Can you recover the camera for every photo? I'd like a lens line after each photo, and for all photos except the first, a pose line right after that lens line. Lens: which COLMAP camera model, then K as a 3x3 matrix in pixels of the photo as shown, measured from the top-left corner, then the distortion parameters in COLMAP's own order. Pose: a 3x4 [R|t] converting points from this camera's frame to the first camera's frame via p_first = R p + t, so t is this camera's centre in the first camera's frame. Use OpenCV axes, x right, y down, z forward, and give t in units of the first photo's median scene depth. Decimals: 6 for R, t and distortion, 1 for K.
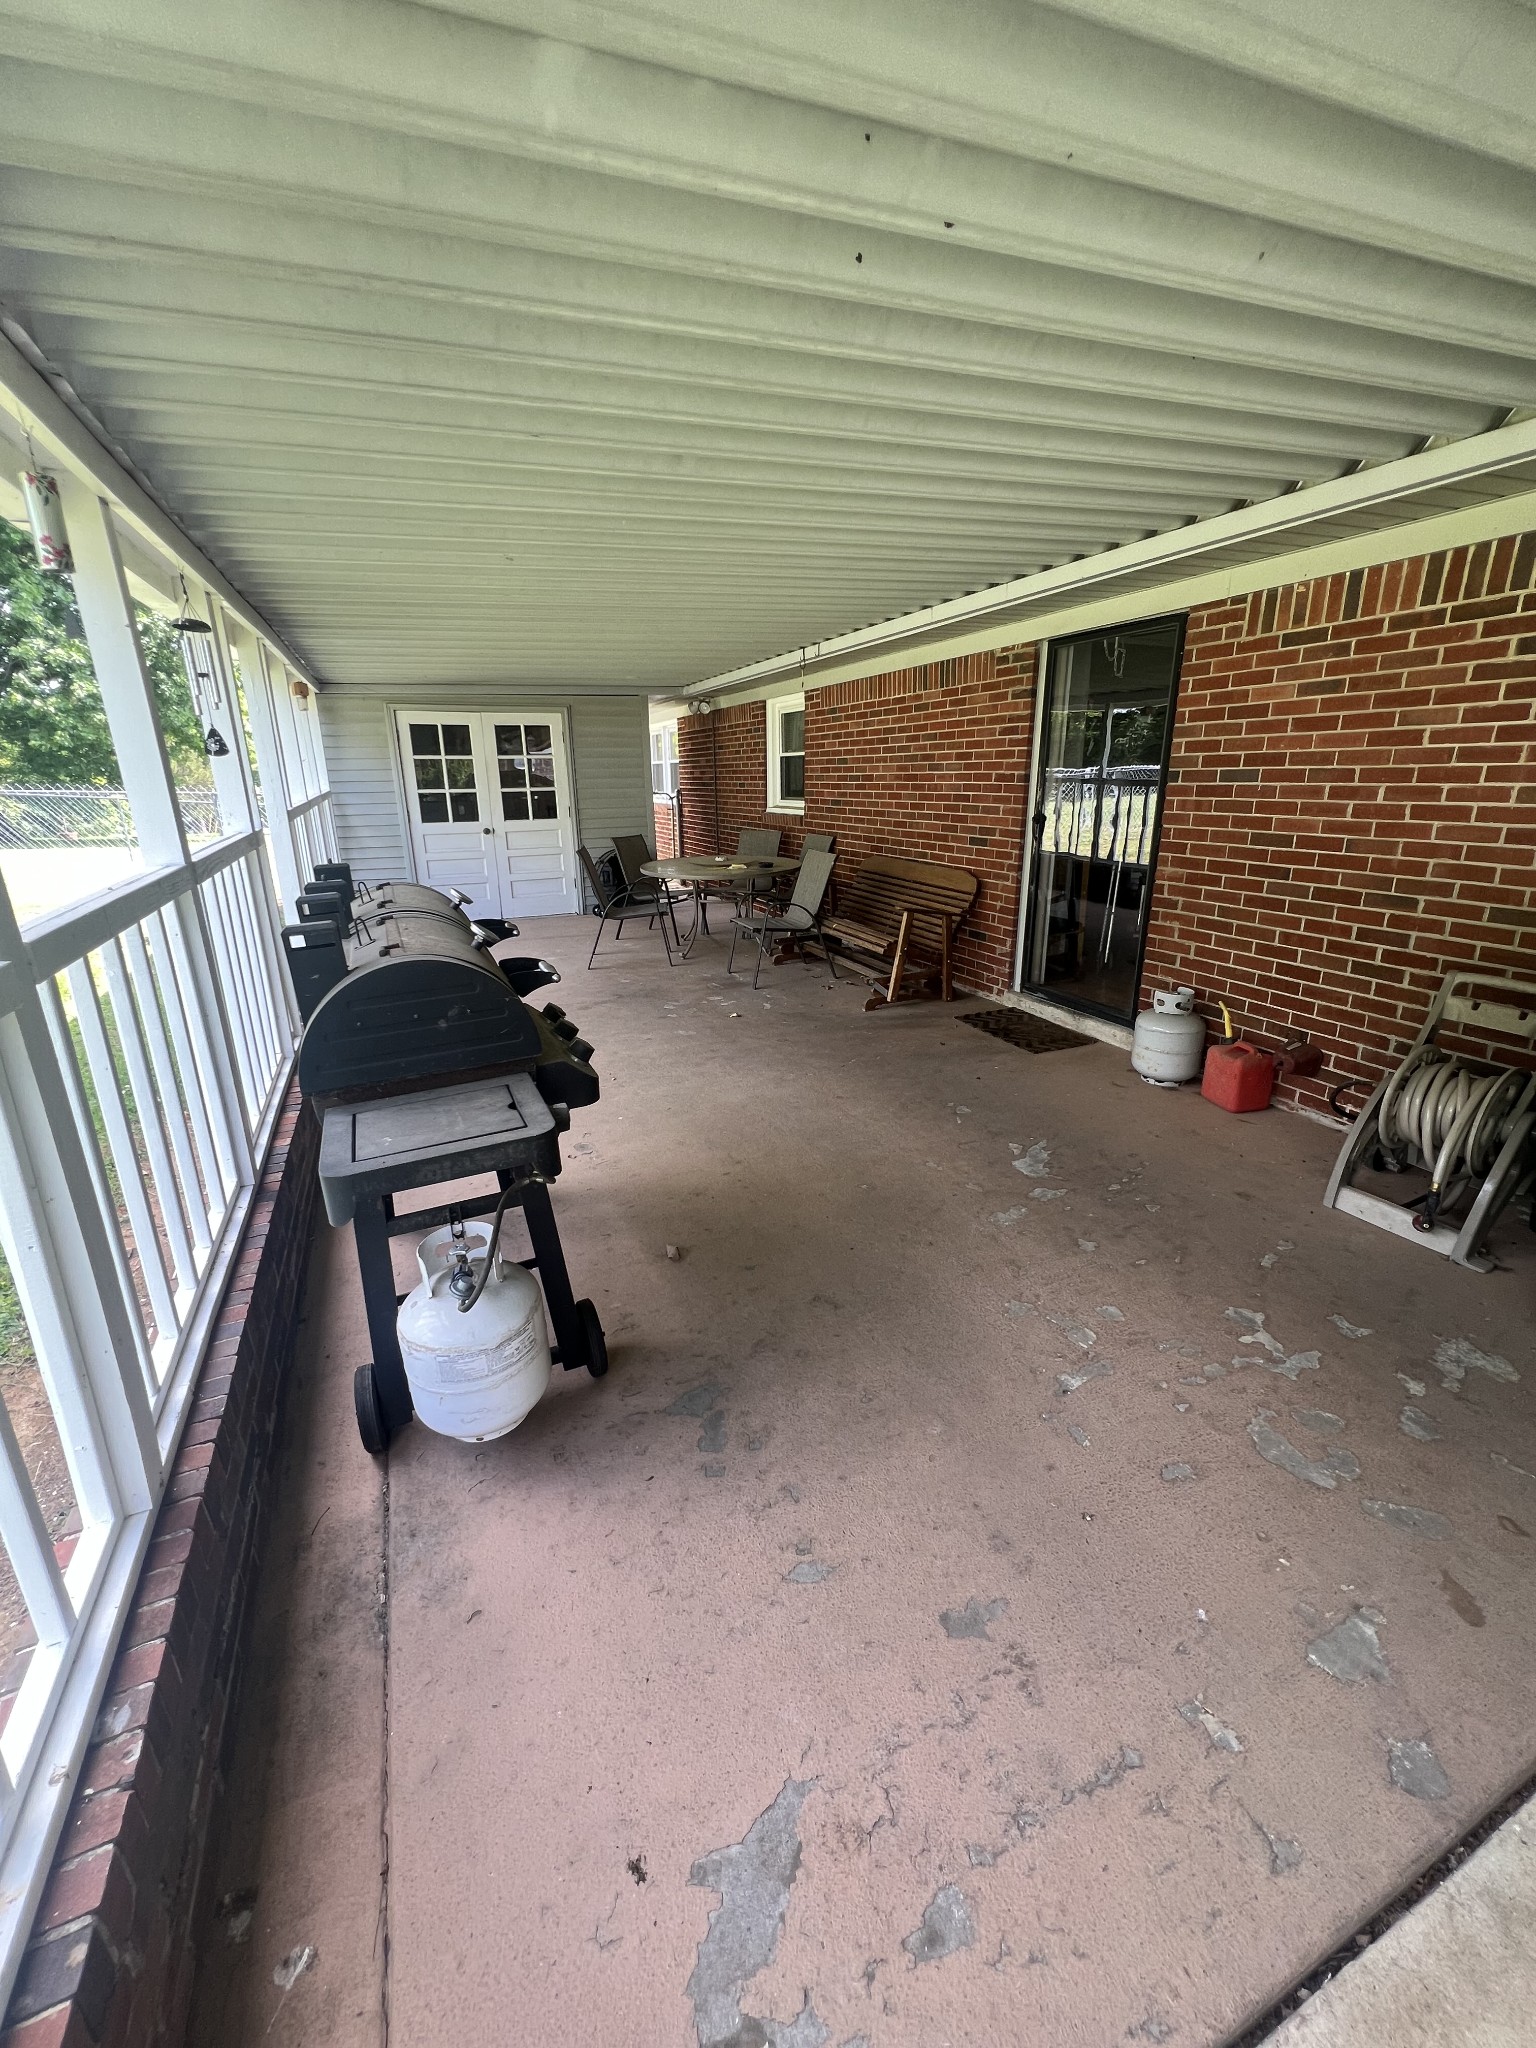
lens RADIAL K [[819.8, 0, 768.3], [0, 819.8, 1023.5], [0, 0, 1]] dist [-0.002644, -0.000244]
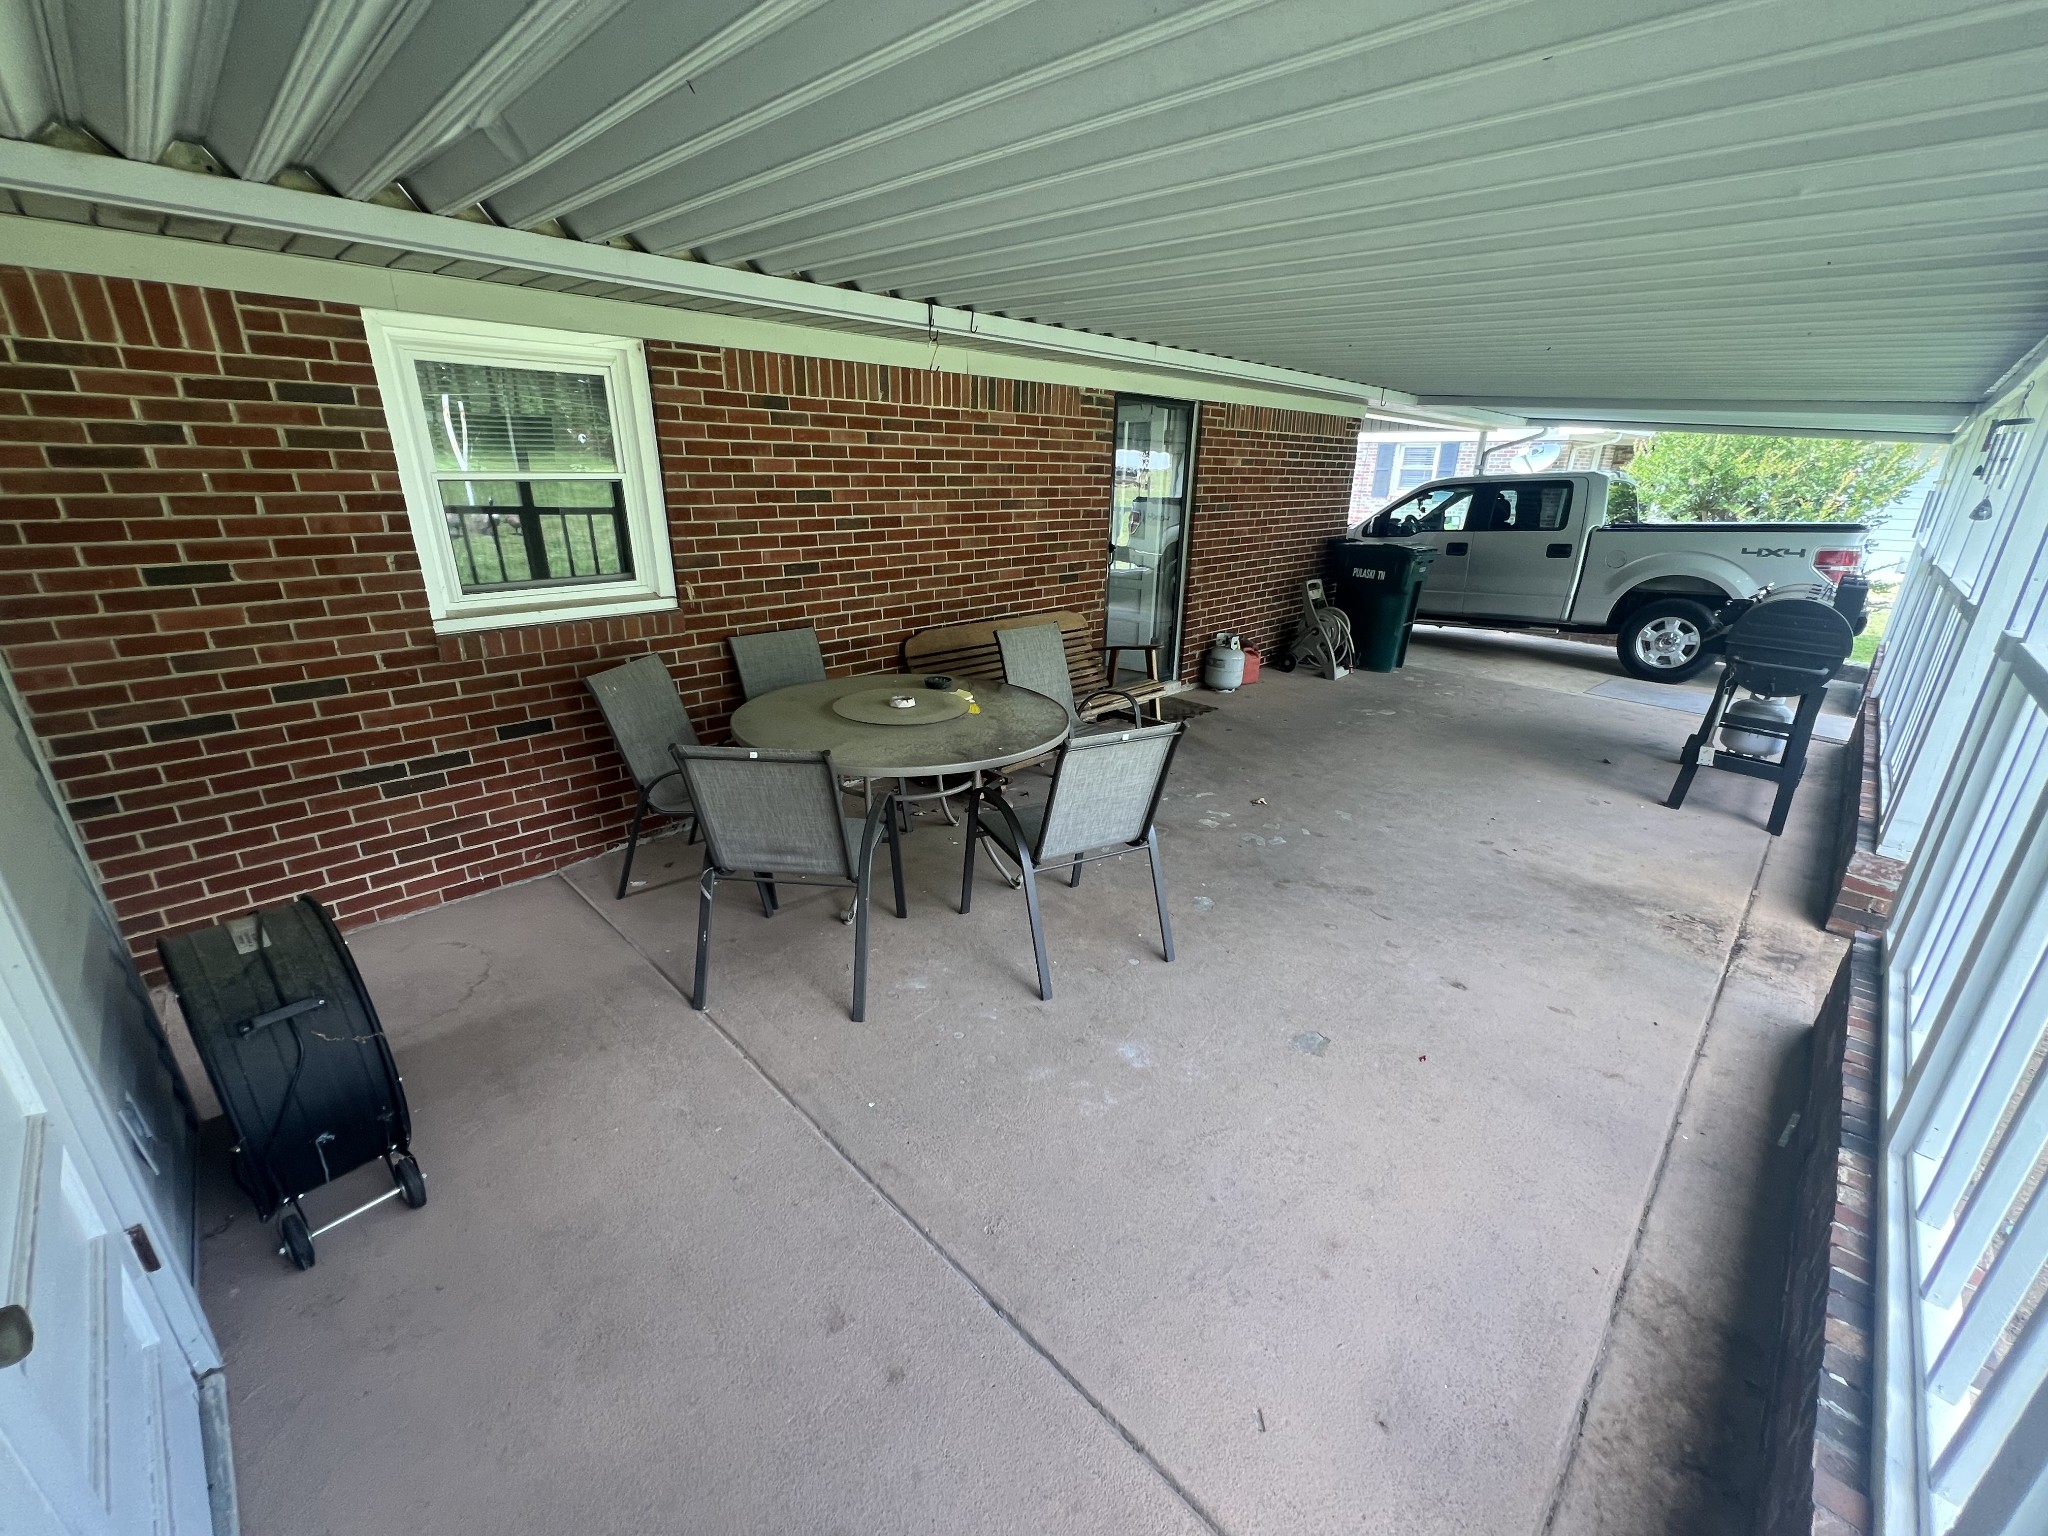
lens RADIAL K [[819.8, 0, 1021.9], [0, 819.8, 768.3], [0, 0, 1]] dist [-0.002644, -0.000244]
pose [[-0.362460, -0.307586, 0.879781, -0.672123], [0.267105, 0.870091, 0.414242, -0.447578], [-0.892904, 0.385140, -0.233215, 1.365340]]
